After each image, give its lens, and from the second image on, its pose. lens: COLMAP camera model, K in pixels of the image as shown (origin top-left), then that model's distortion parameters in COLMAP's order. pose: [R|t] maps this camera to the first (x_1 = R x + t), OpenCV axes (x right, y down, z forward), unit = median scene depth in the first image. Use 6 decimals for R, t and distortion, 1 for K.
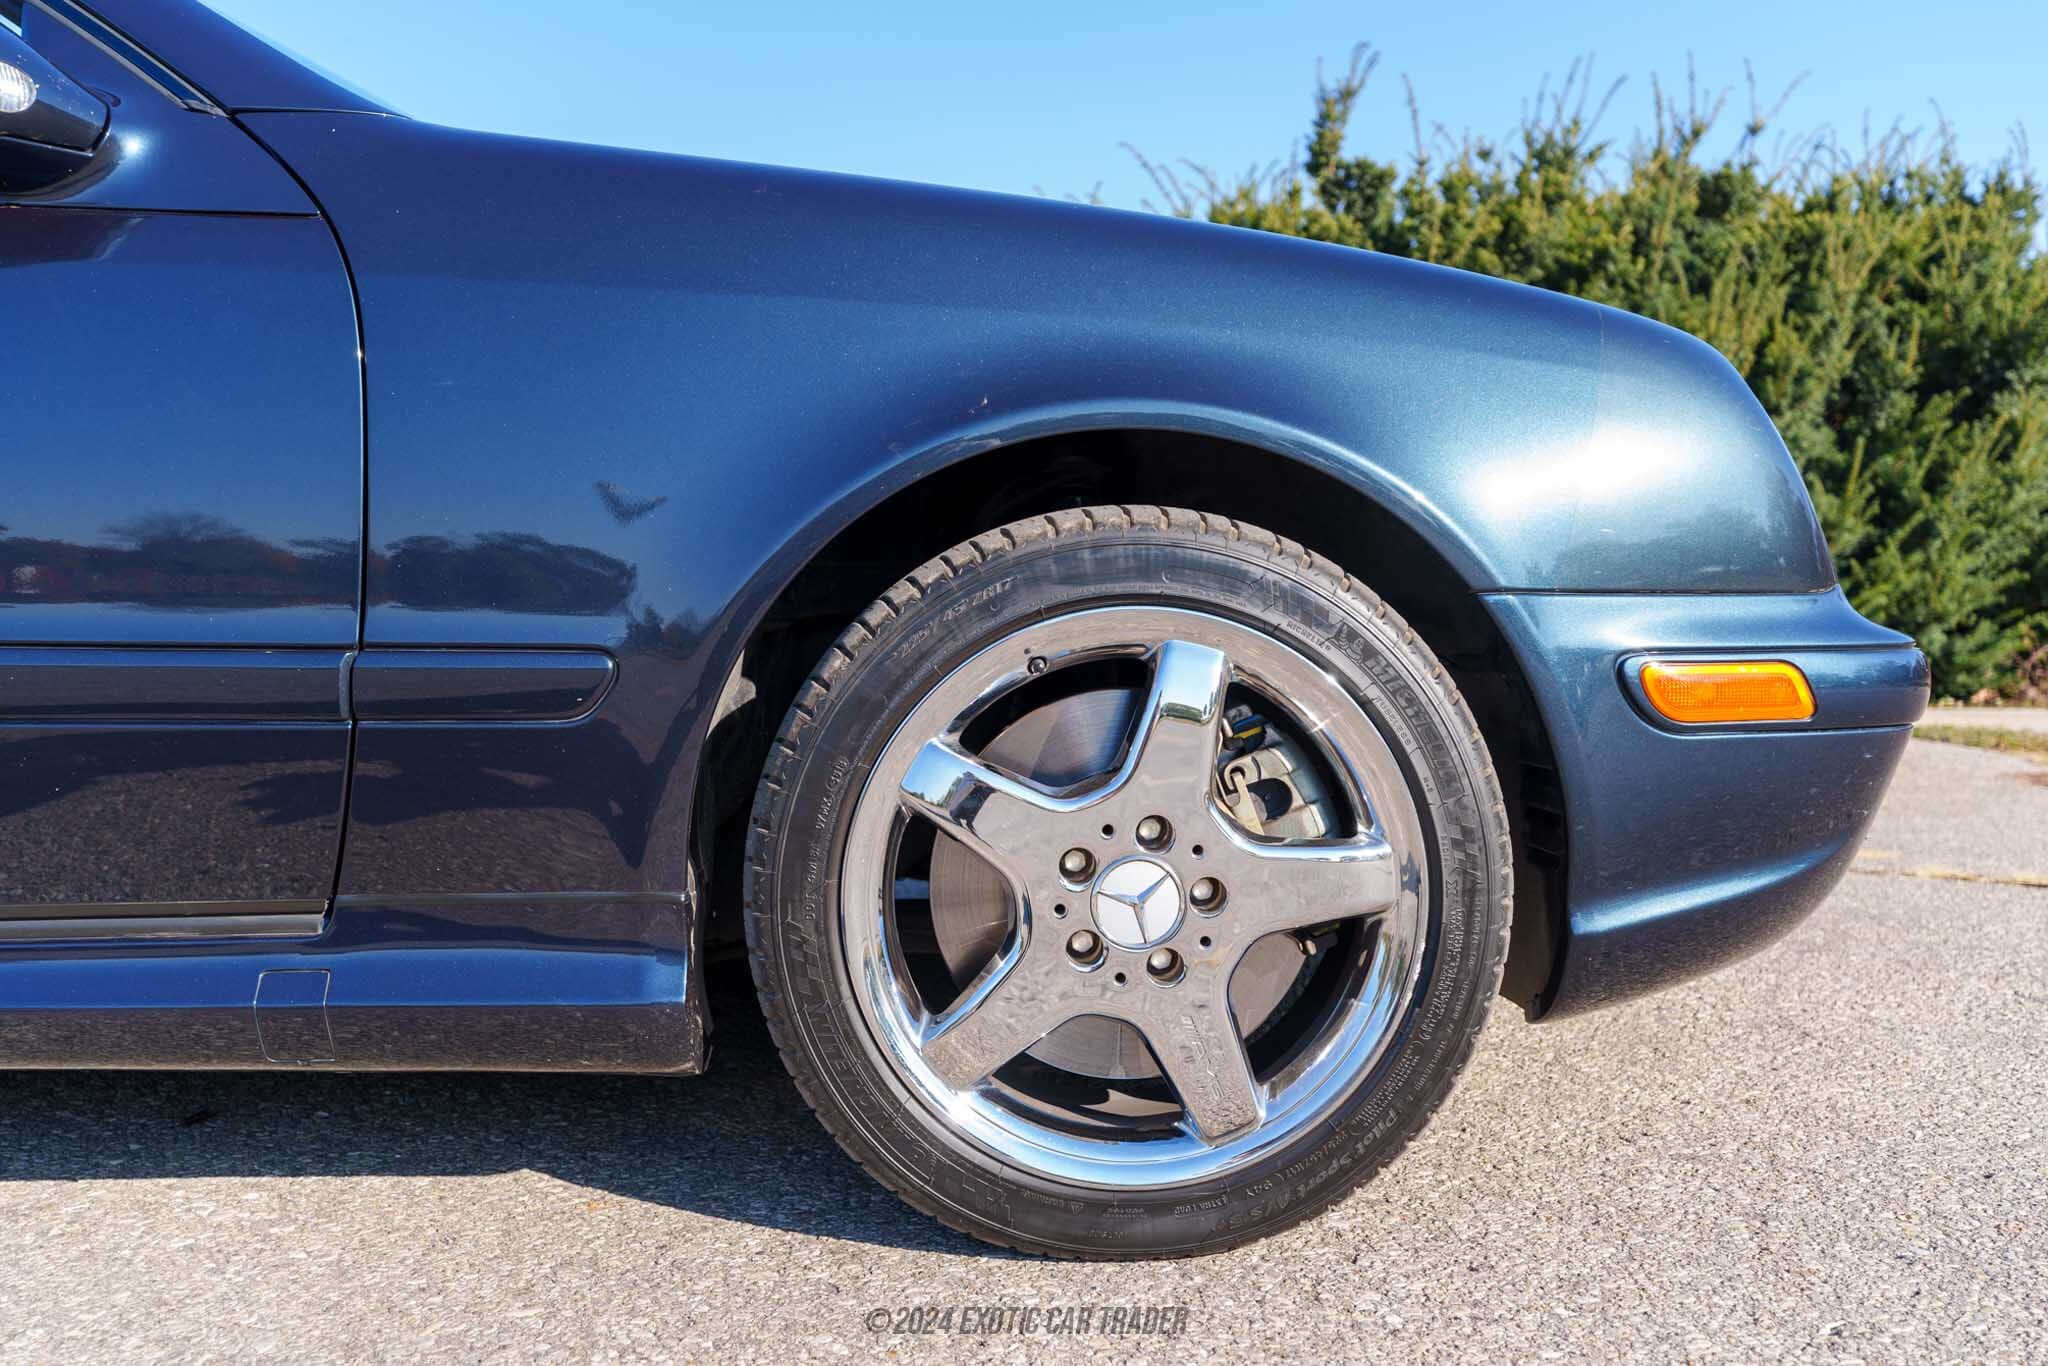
lens RADIAL K [[1654.3, 0, 1031.5], [0, 1654.3, 684.7], [0, 0, 1]] dist [-0.009309, 0.007208]
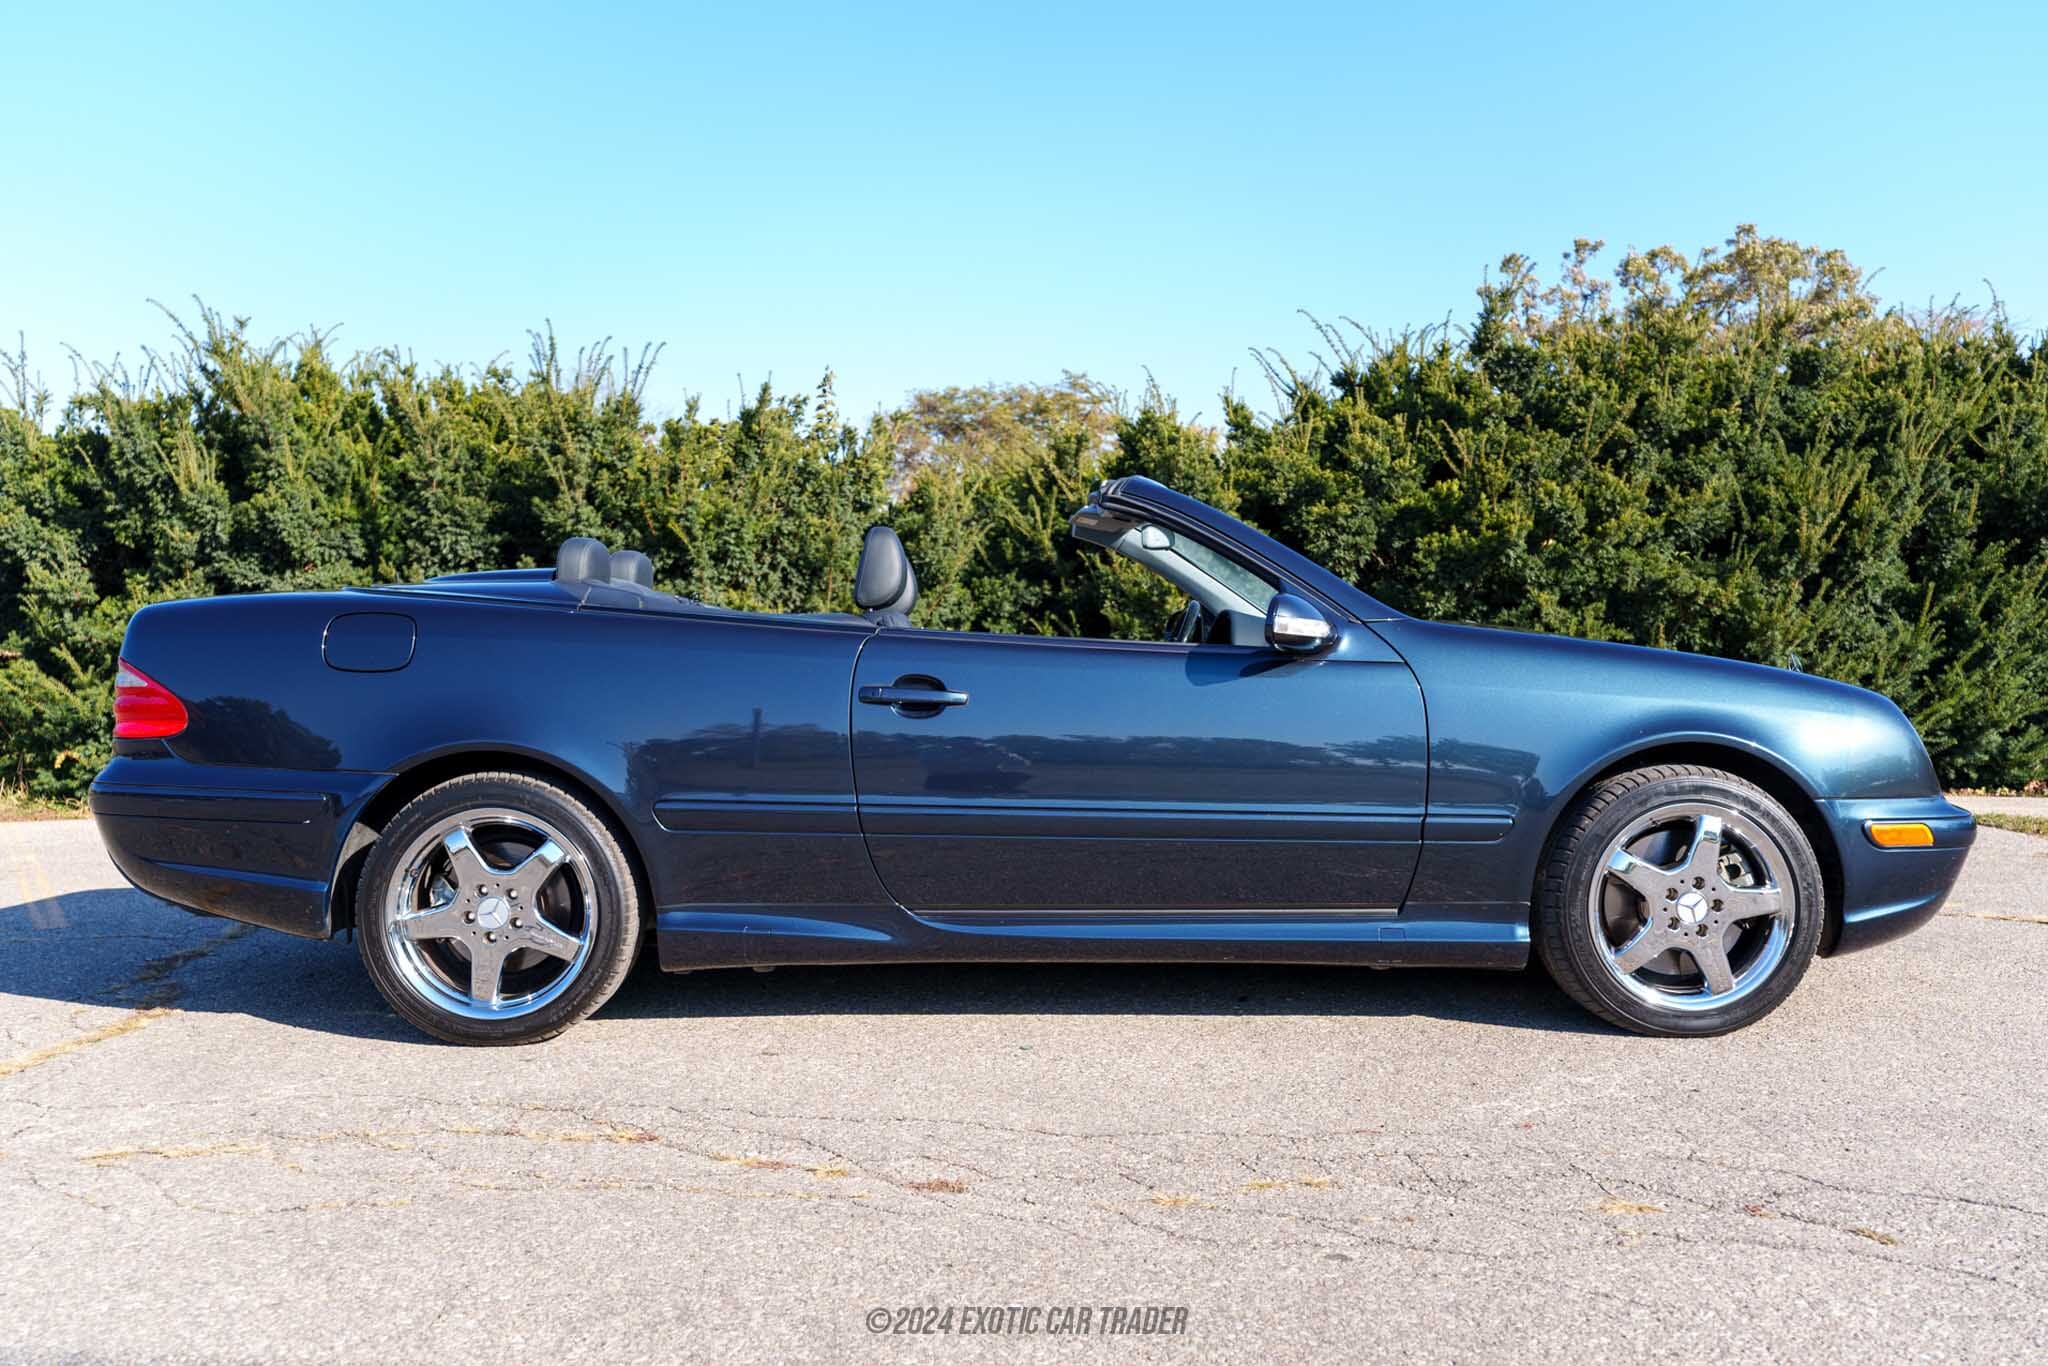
lens RADIAL K [[1654.3, 0, 1025.2], [0, 1654.3, 669.5], [0, 0, 1]] dist [-0.009309, 0.007208]
pose [[0.999401, 0.010974, -0.032836, -0.137878], [-0.012320, 0.999080, -0.041082, -0.020214], [0.032355, 0.041462, 0.998616, -0.261609]]
